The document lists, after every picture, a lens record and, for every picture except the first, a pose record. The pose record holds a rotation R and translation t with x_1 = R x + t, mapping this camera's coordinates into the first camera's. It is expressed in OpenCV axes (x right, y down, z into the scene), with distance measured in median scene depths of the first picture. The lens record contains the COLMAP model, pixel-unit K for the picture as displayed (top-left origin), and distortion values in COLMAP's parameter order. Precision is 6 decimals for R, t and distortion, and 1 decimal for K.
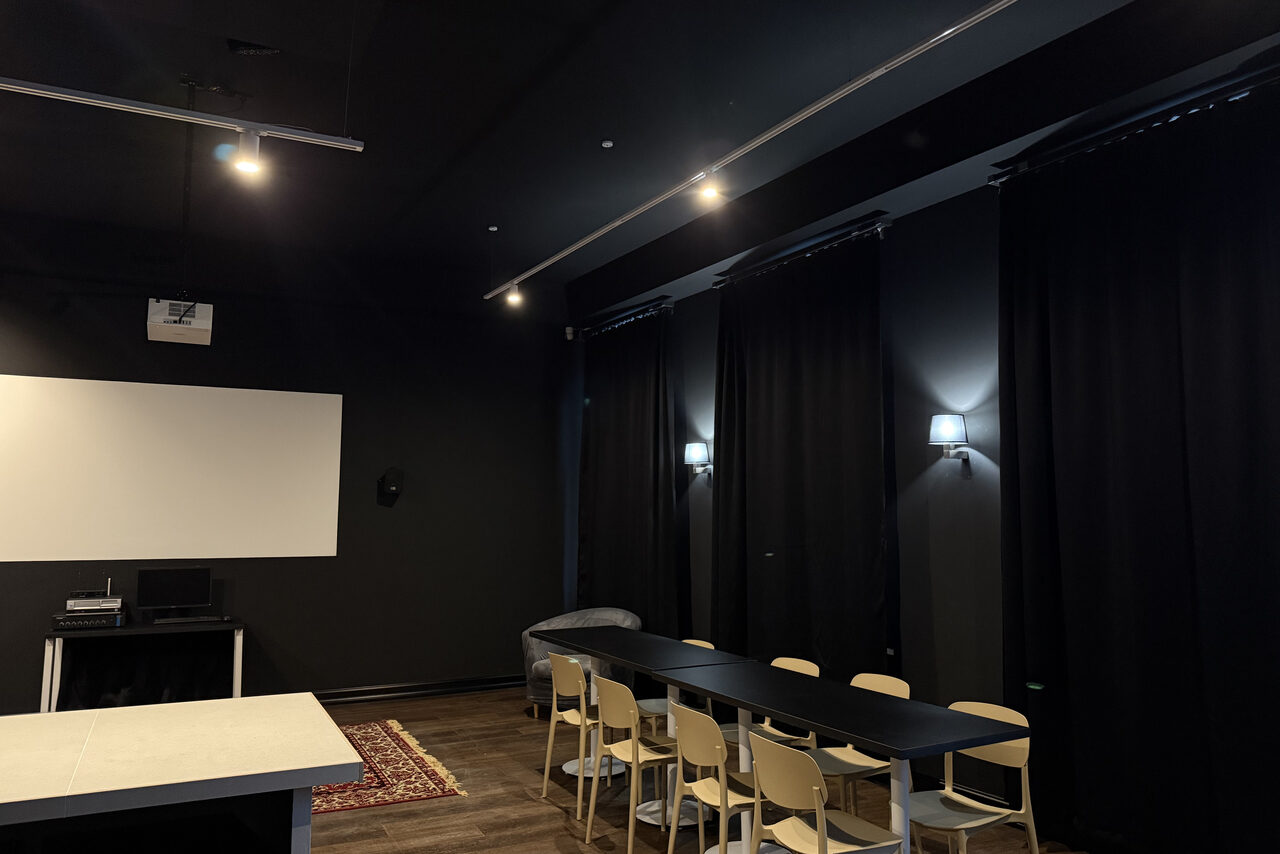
lens RADIAL K [[883.3, 0, 649.0], [0, 883.3, 419.9], [0, 0, 1]] dist [0.053299, -0.065309]
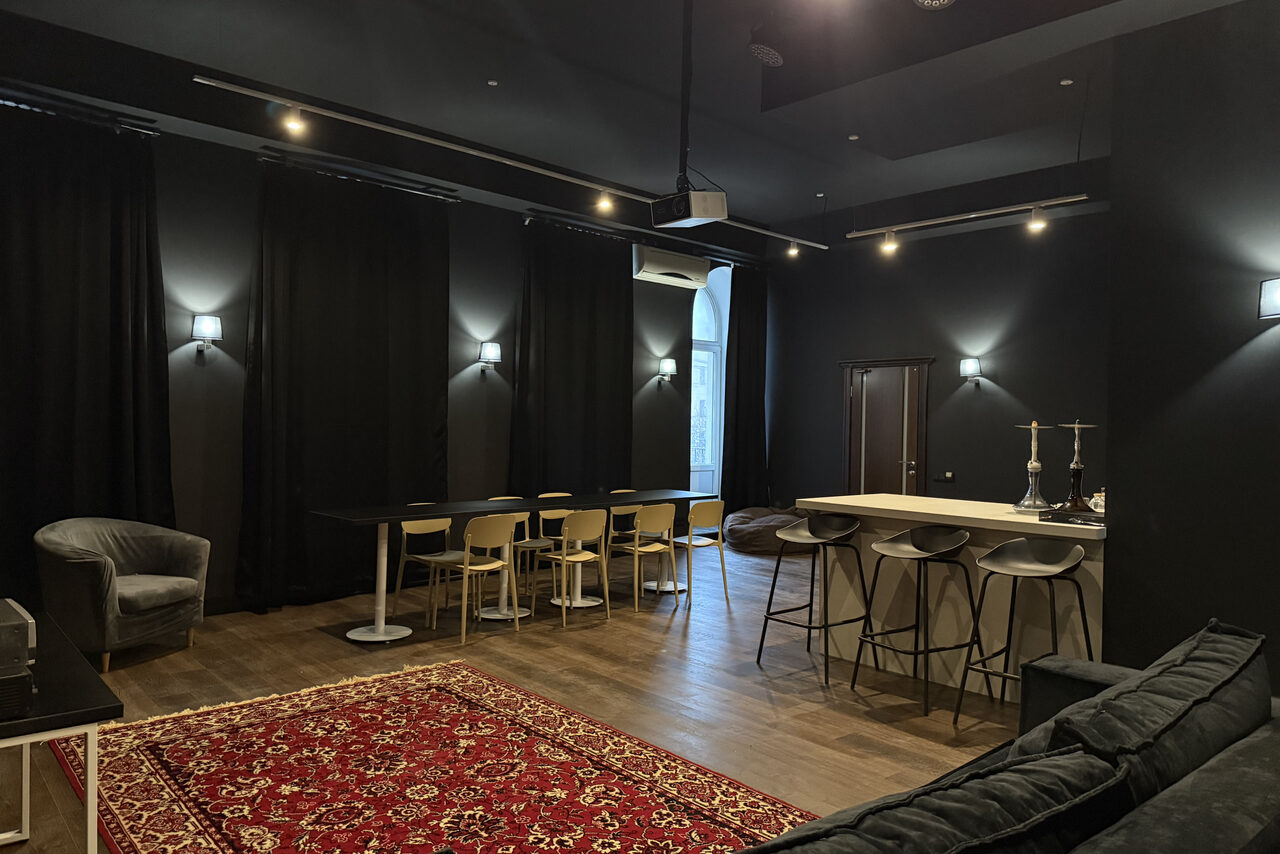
lens RADIAL K [[883.3, 0, 628.0], [0, 883.3, 419.0], [0, 0, 1]] dist [0.053299, -0.065309]
pose [[-0.230384, -0.004459, 0.973090, -1.201841], [-0.121057, 0.992353, -0.024114, 0.130409], [-0.965540, -0.123355, -0.229162, 1.024313]]
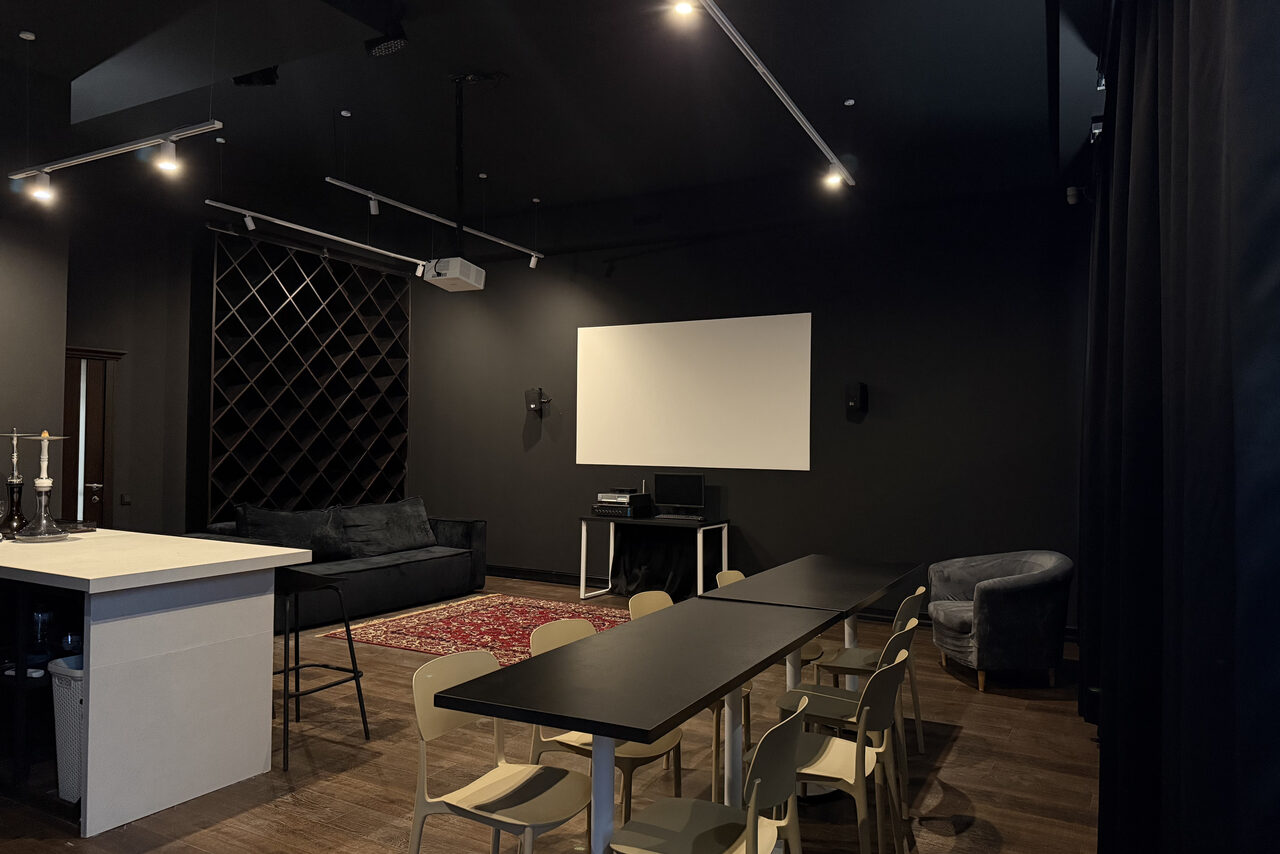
lens RADIAL K [[883.3, 0, 644.0], [0, 883.3, 426.8], [0, 0, 1]] dist [0.053299, -0.065309]
pose [[0.557629, -0.008698, -0.830044, 0.551634], [0.078486, 0.996018, 0.042290, 0.063873], [0.826371, -0.088729, 0.556092, 0.401102]]
